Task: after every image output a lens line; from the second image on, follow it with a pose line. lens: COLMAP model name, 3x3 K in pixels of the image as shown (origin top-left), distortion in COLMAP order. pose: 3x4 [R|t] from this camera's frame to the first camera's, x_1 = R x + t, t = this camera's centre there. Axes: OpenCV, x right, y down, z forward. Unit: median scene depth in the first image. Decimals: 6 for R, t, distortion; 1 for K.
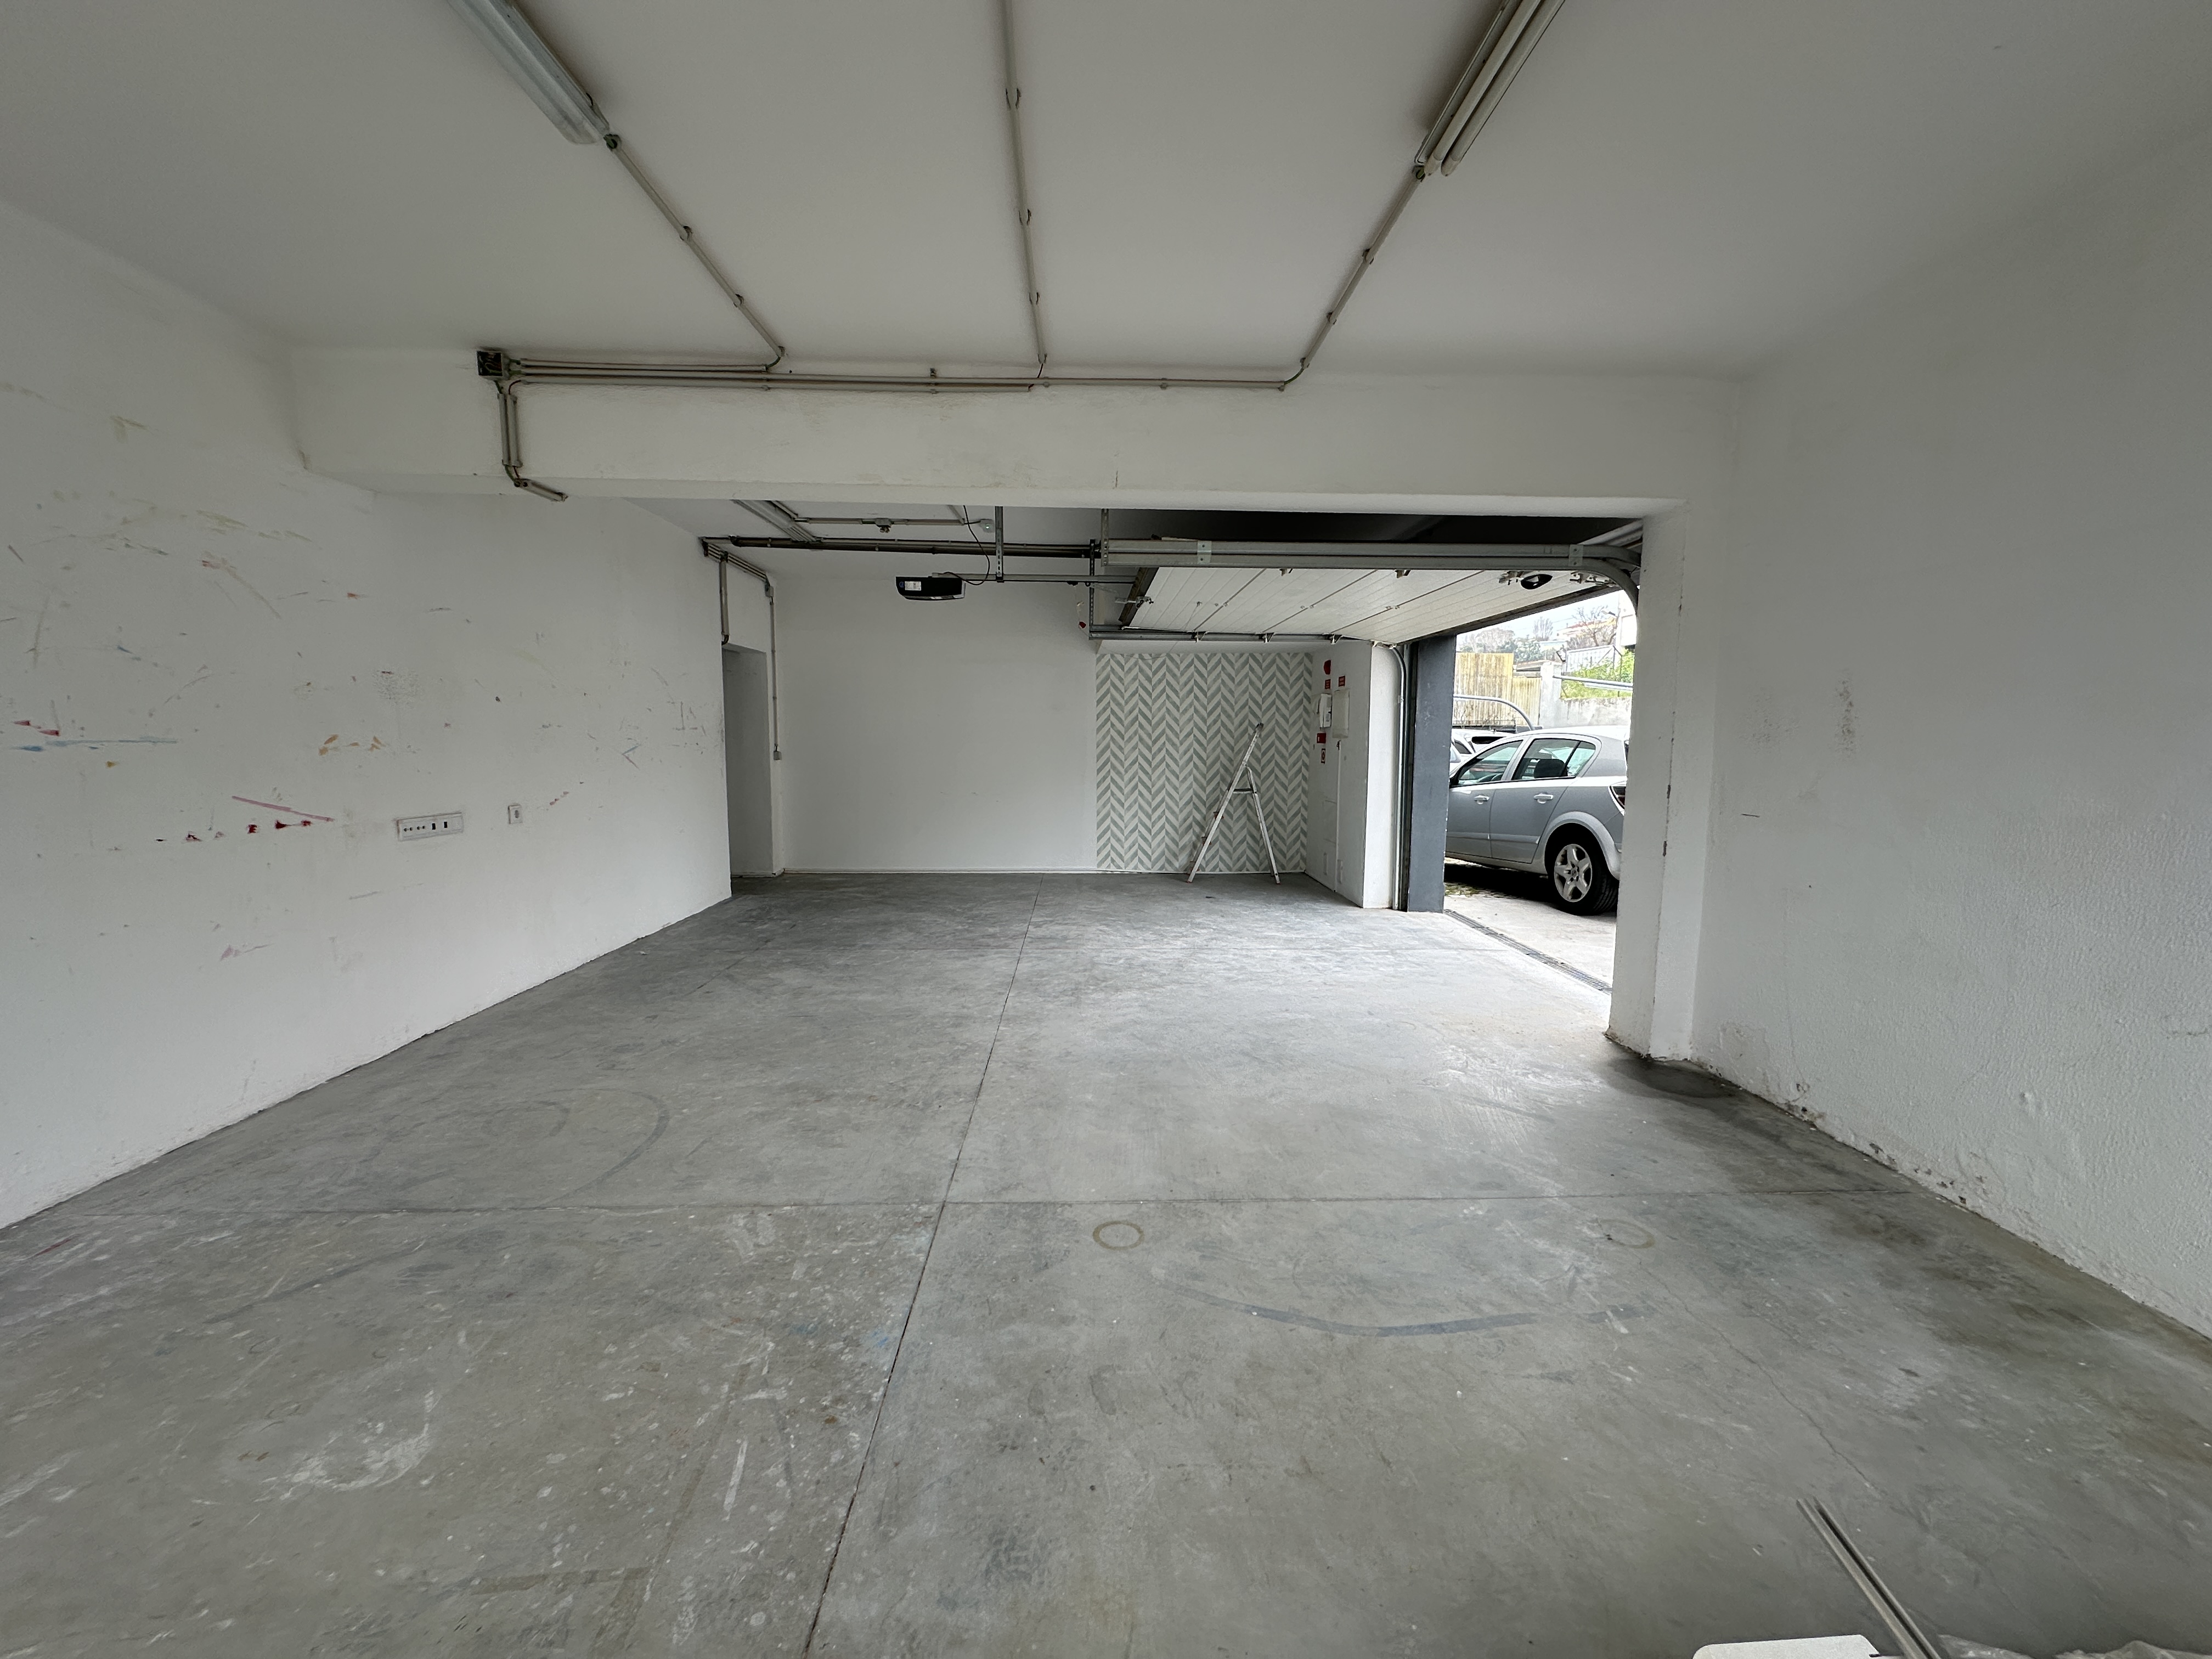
lens RADIAL K [[880.6, 0, 1100.2], [0, 880.6, 830.0], [0, 0, 1]] dist [0.000782, 0.000019]
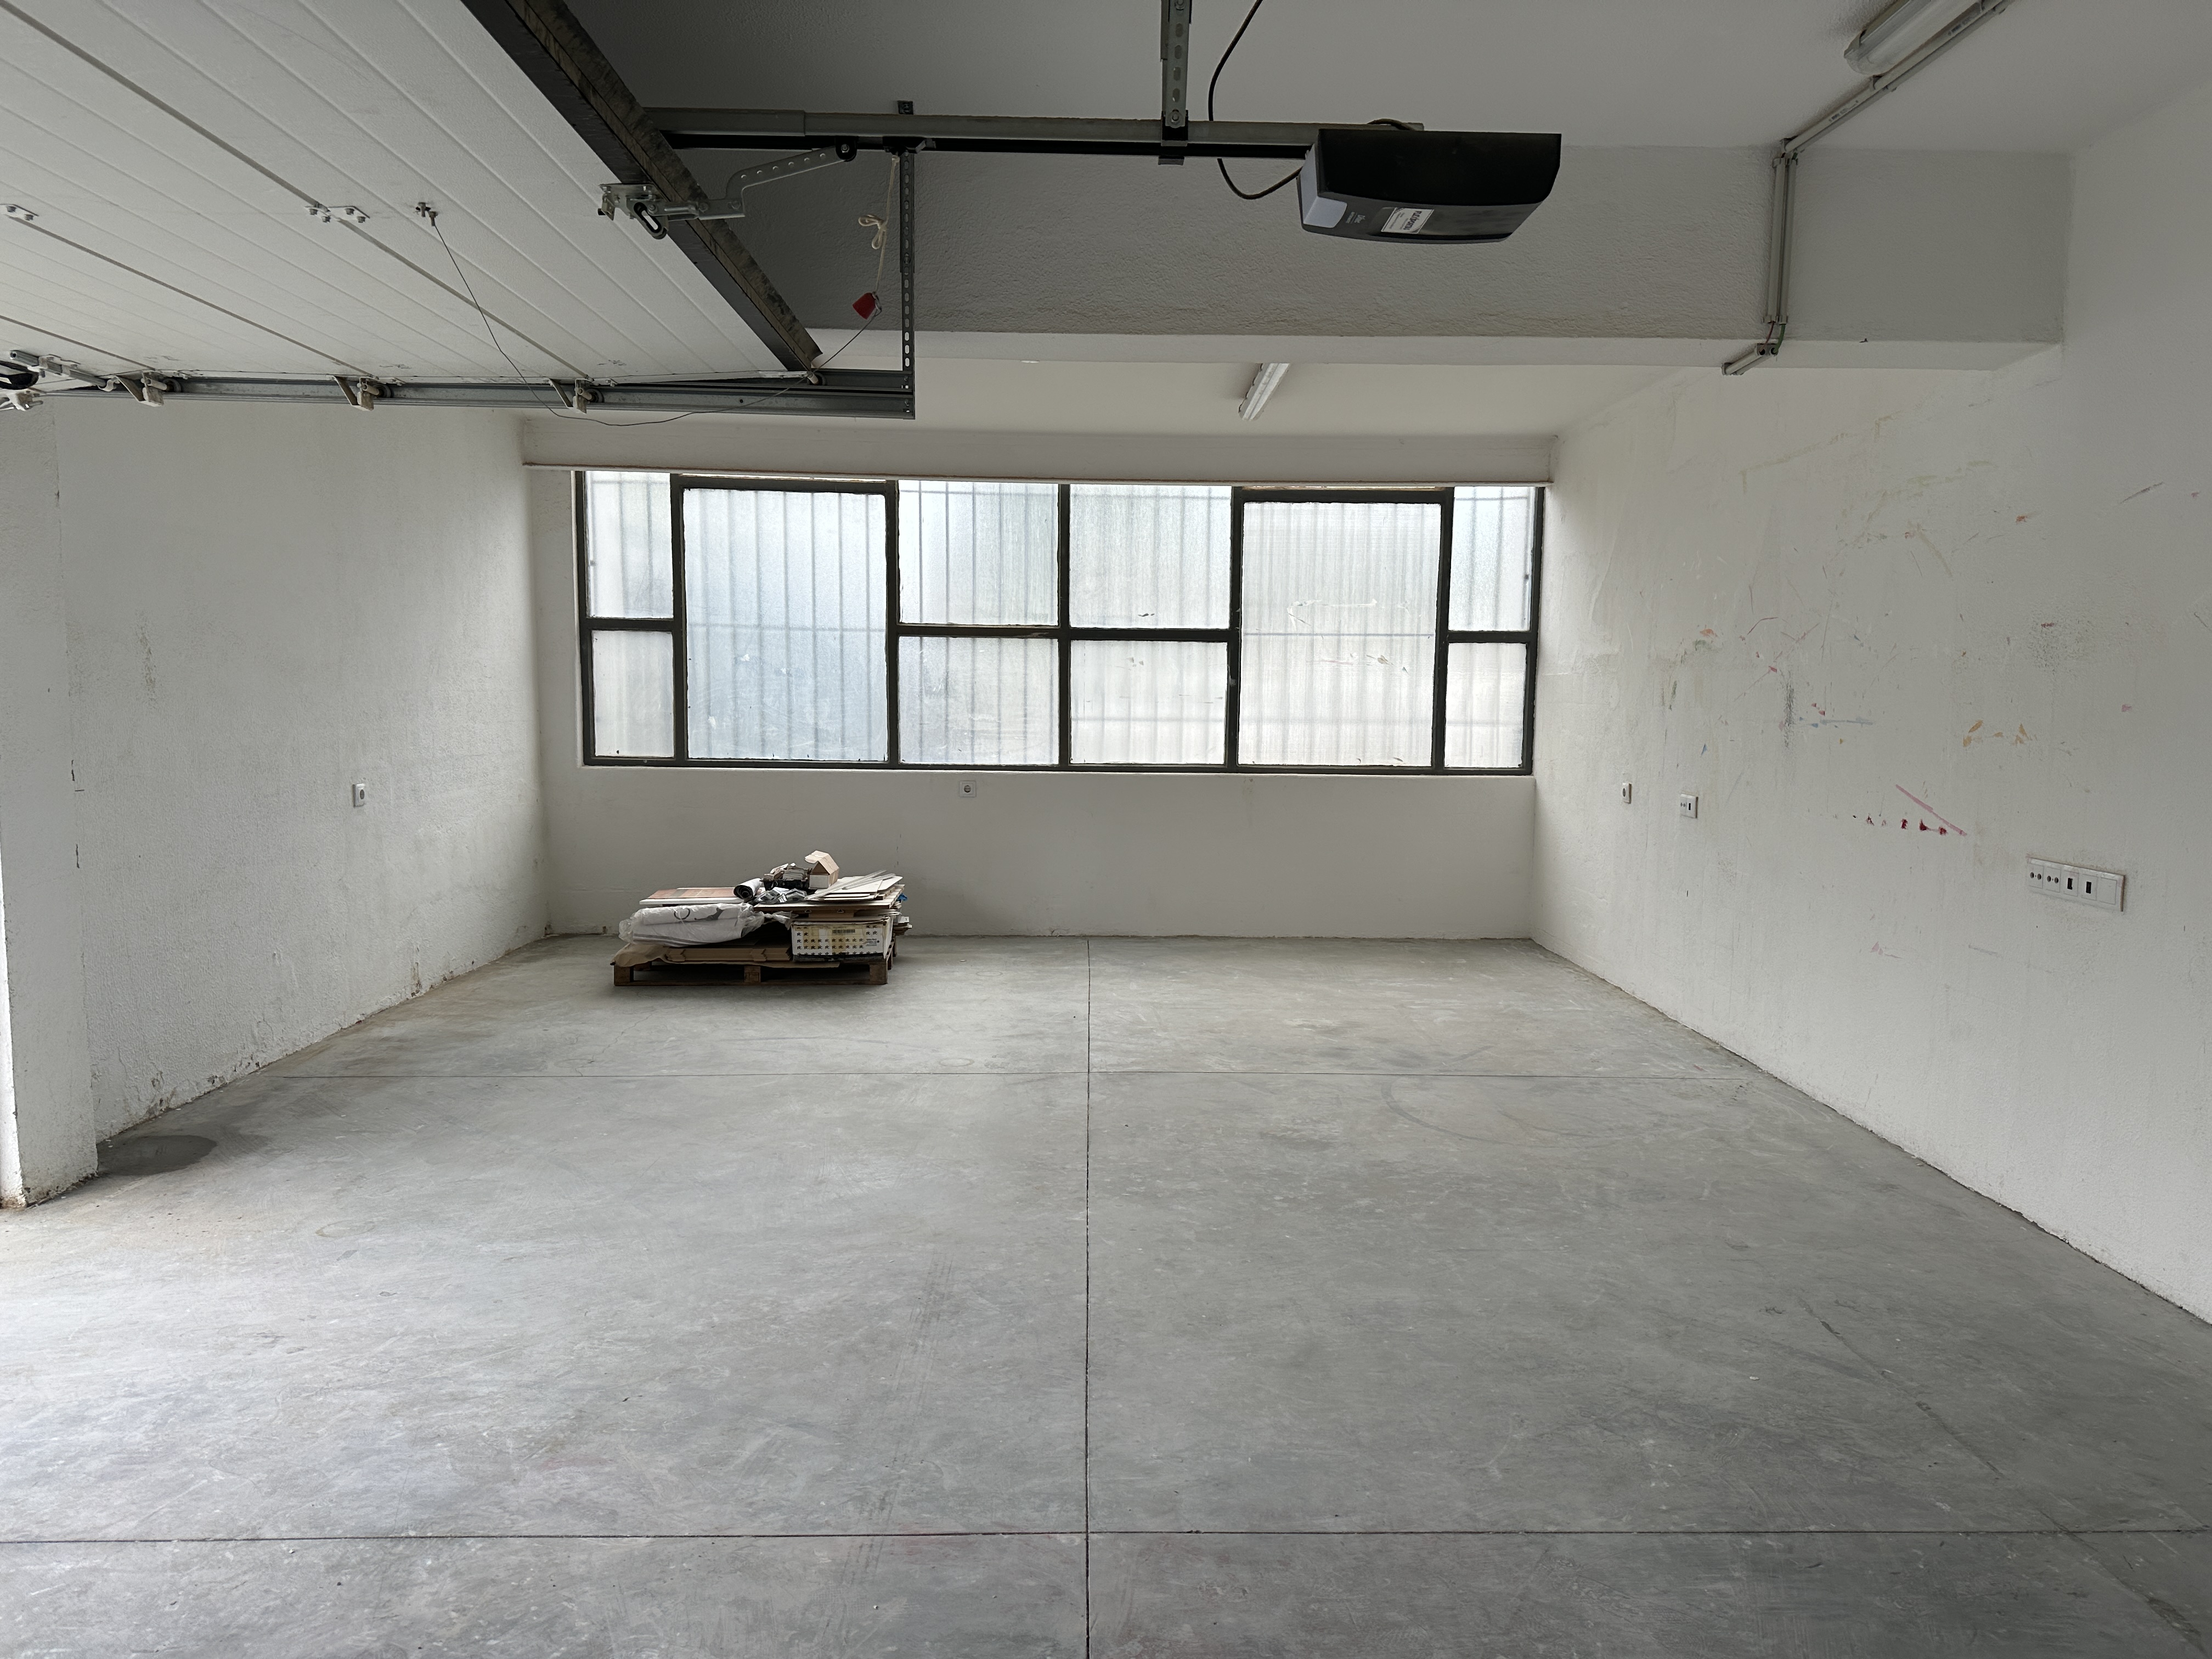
lens RADIAL K [[1540.0, 0, 1106.0], [0, 1540.0, 829.5], [0, 0, 1]] dist [0.059317, -0.066676]
pose [[-0.999826, -0.018515, 0.002471, -0.116625], [-0.017658, 0.980014, 0.198141, -0.205366], [-0.006091, 0.198063, -0.980170, 1.788947]]
